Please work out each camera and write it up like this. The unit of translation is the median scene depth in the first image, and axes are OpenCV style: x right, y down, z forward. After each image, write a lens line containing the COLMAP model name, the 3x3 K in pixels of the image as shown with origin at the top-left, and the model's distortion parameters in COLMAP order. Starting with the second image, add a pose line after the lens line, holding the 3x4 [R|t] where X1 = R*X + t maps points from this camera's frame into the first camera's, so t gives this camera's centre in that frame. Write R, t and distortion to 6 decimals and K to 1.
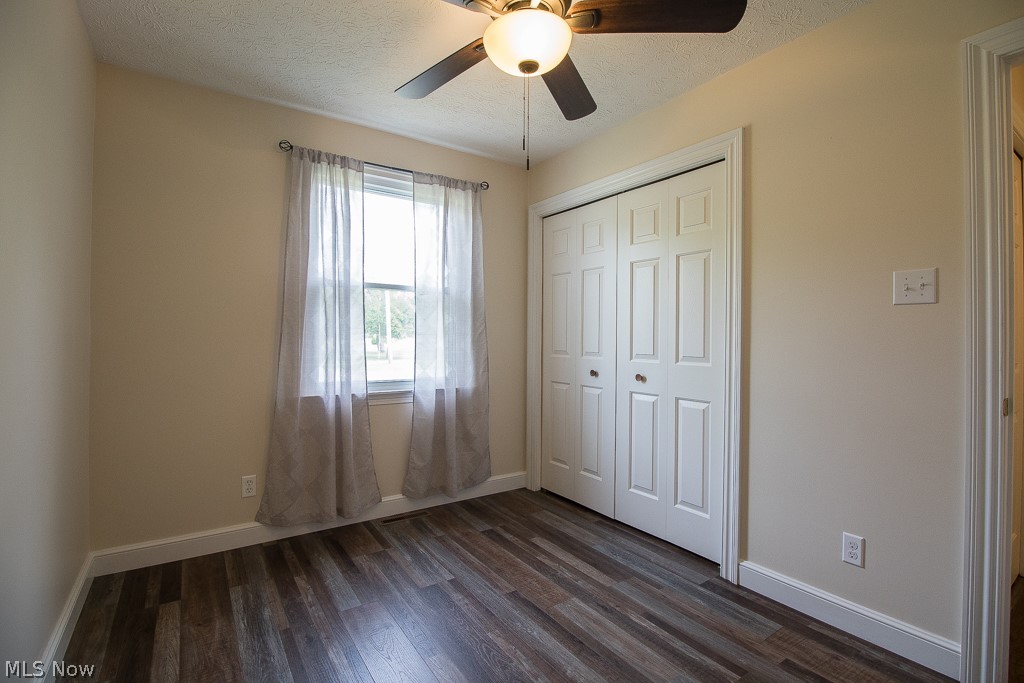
lens RADIAL K [[473.7, 0, 515.6], [0, 473.7, 337.7], [0, 0, 1]] dist [0.002851, -0.015950]
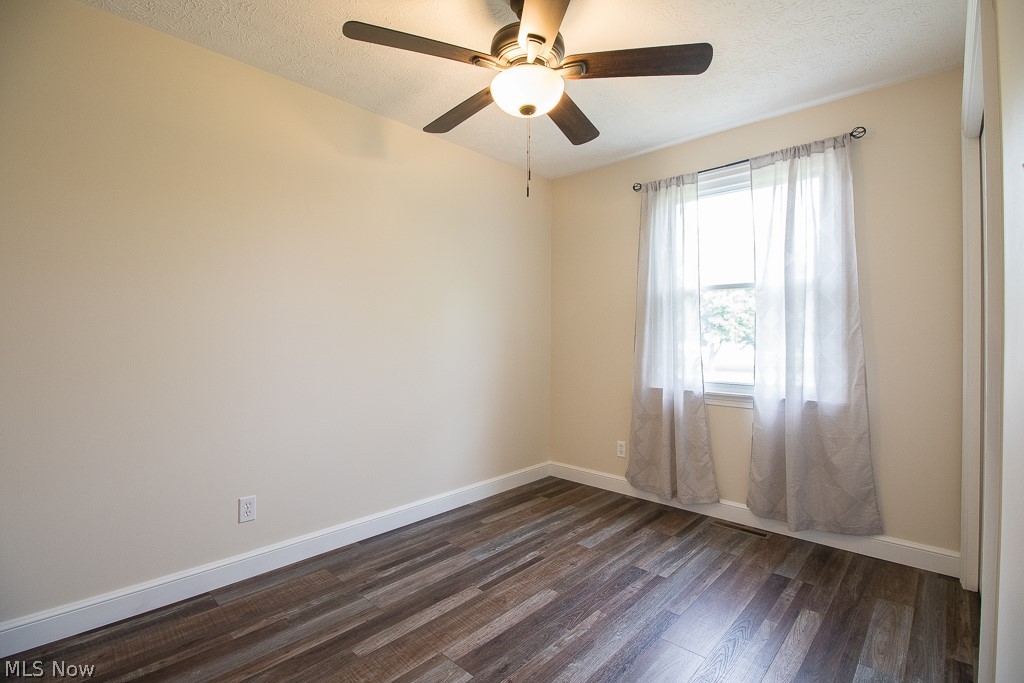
lens RADIAL K [[473.7, 0, 515.6], [0, 473.7, 337.7], [0, 0, 1]] dist [0.002851, -0.015950]
pose [[0.216134, -0.004764, -0.976352, 0.629991], [-0.002341, 0.999983, -0.005397, 0.004780], [0.976361, 0.003452, 0.216119, 0.380328]]
